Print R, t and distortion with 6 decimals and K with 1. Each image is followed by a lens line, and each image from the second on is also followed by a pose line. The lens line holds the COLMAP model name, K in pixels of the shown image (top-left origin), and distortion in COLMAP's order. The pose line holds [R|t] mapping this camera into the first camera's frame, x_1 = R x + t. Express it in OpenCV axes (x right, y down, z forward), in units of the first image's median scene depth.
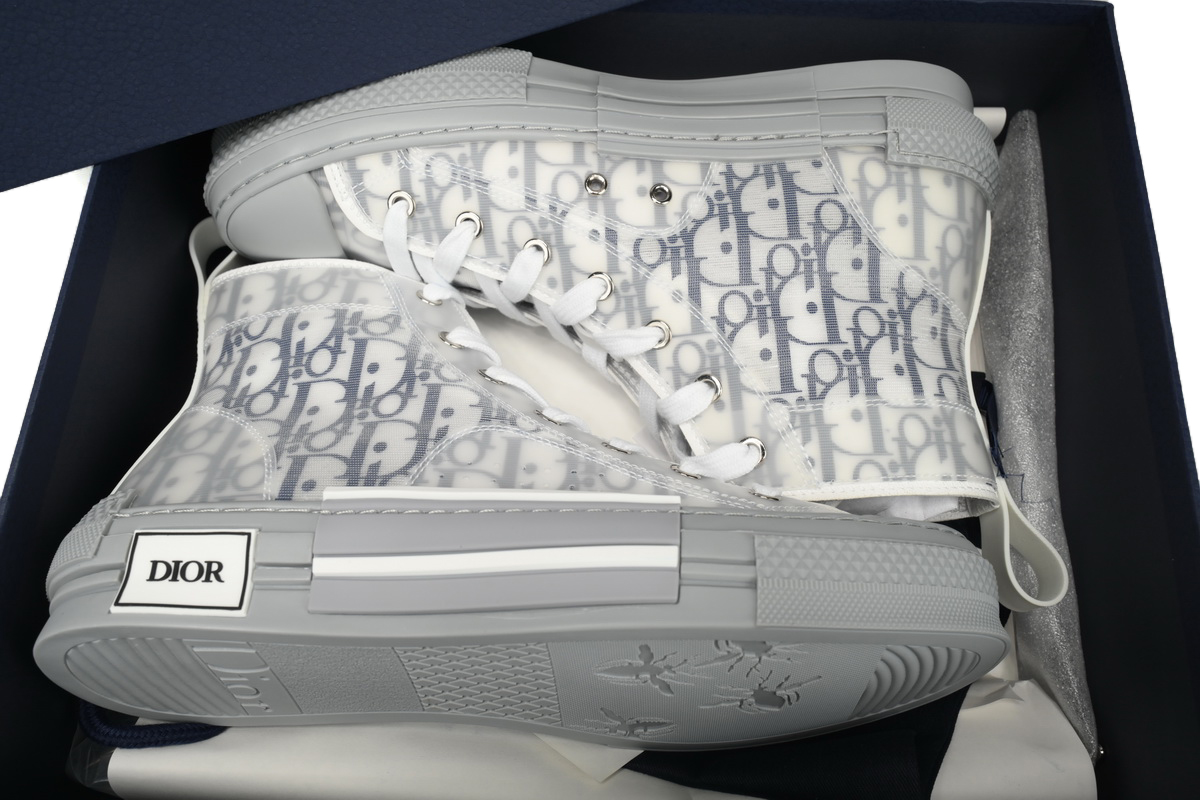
lens RADIAL K [[960.2, 0, 600.0], [0, 960.2, 400.0], [0, 0, 1]] dist [0.005996, 0.001657]
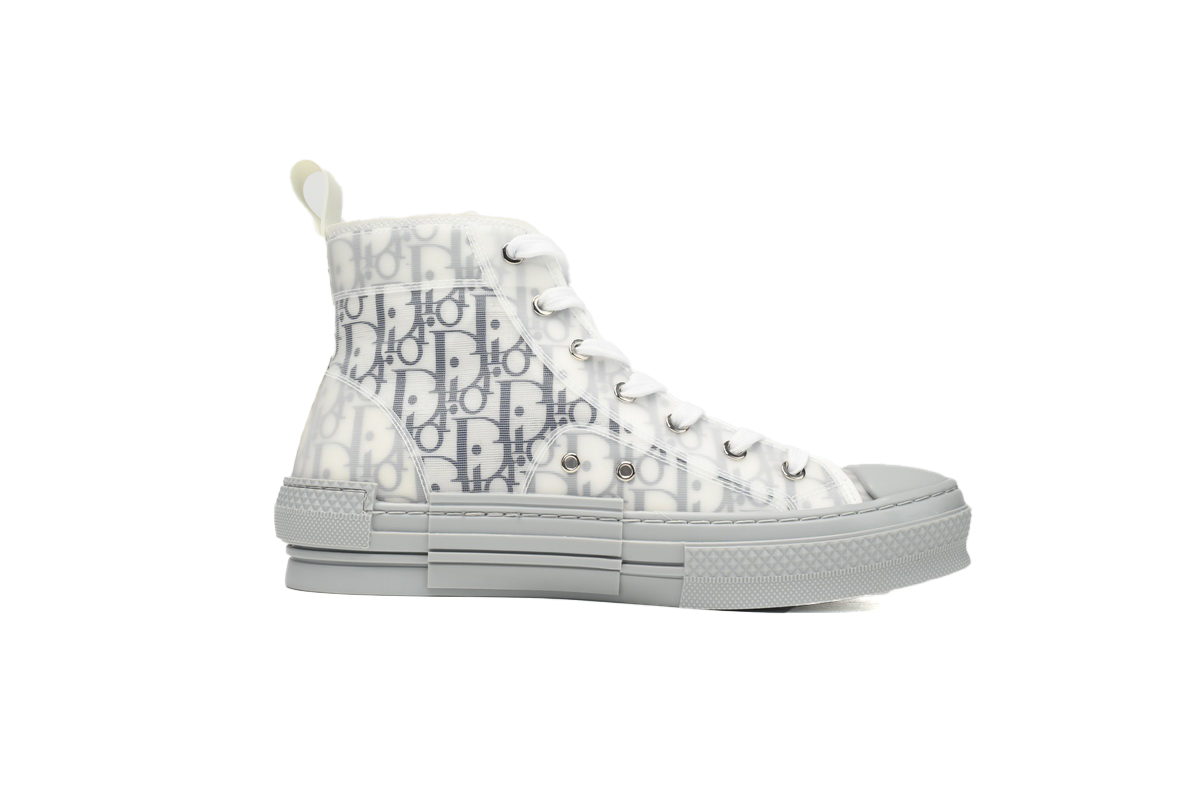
lens RADIAL K [[960.2, 0, 600.0], [0, 960.2, 400.0], [0, 0, 1]] dist [0.005996, 0.001657]
pose [[-0.999071, -0.030079, 0.030868, -0.006548], [0.040009, -0.913580, 0.404687, -0.625947], [0.016028, 0.405546, 0.913934, -0.106769]]
